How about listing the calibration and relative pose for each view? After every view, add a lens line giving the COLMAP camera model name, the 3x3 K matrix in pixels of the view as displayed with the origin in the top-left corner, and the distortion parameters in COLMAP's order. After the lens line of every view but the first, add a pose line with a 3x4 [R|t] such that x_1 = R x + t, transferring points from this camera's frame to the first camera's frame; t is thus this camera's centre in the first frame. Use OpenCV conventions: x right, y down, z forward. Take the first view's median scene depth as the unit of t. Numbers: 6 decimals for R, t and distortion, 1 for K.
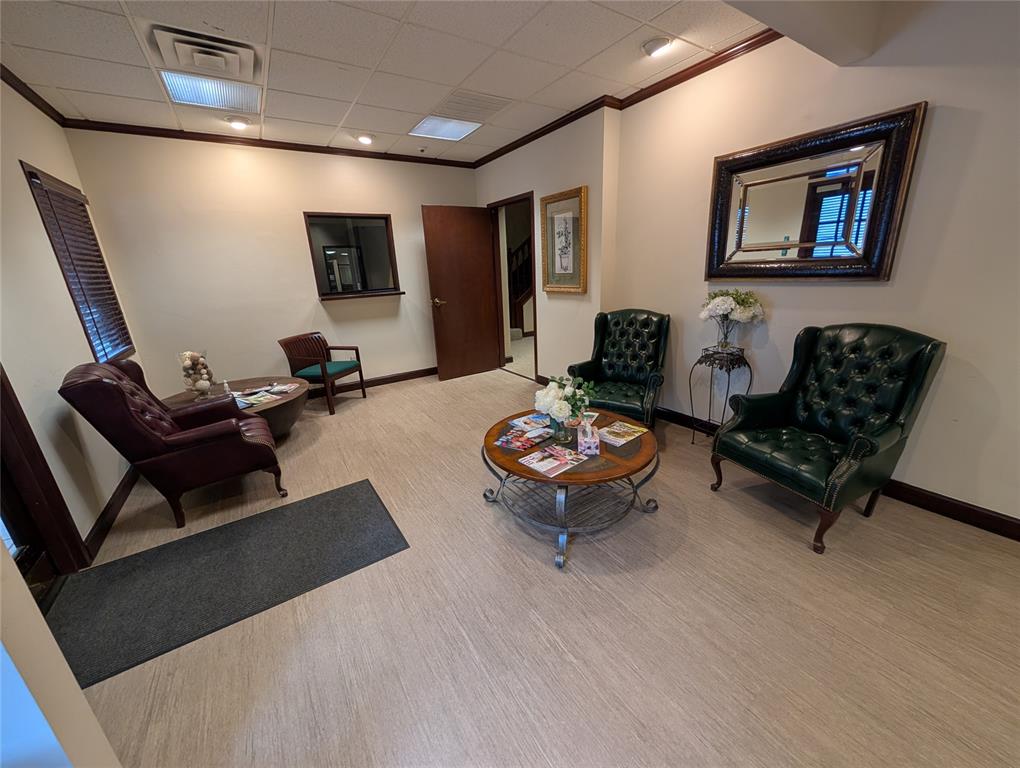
lens RADIAL K [[381.5, 0, 510.0], [0, 381.5, 384.0], [0, 0, 1]] dist [0.000354, -0.000064]
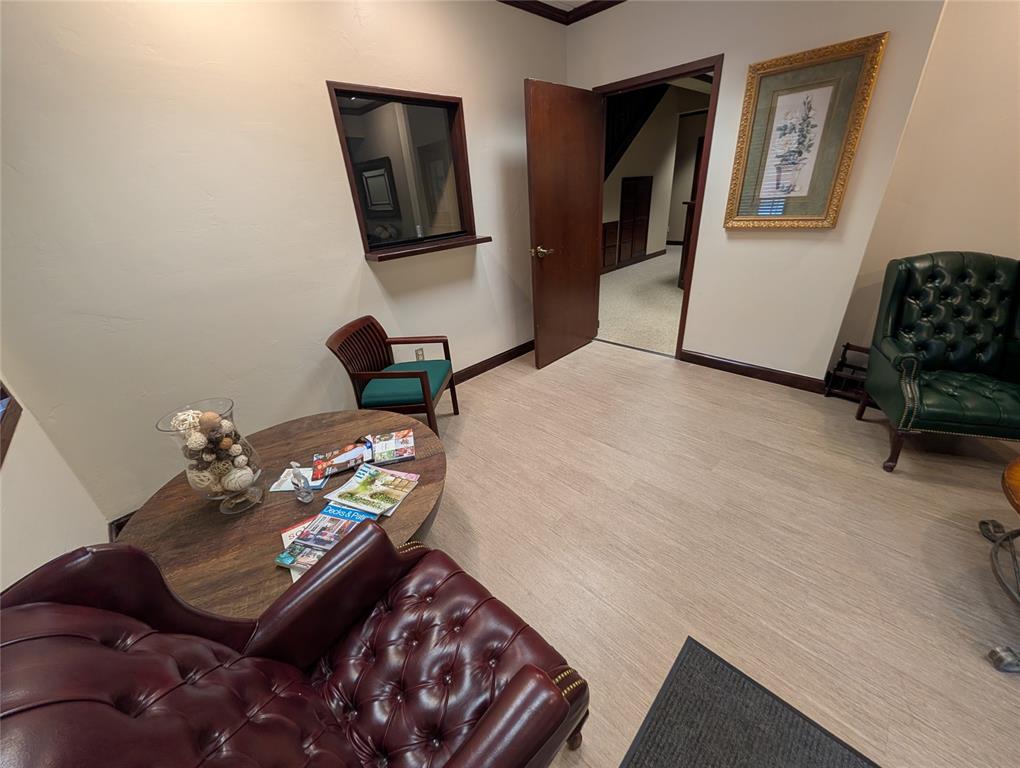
lens RADIAL K [[381.5, 0, 510.0], [0, 381.5, 384.0], [0, 0, 1]] dist [0.000354, -0.000064]
pose [[0.977519, -0.112844, 0.178110, -0.439482], [0.084165, 0.983345, 0.161088, -0.118898], [-0.193322, -0.142476, 0.970735, 0.406858]]
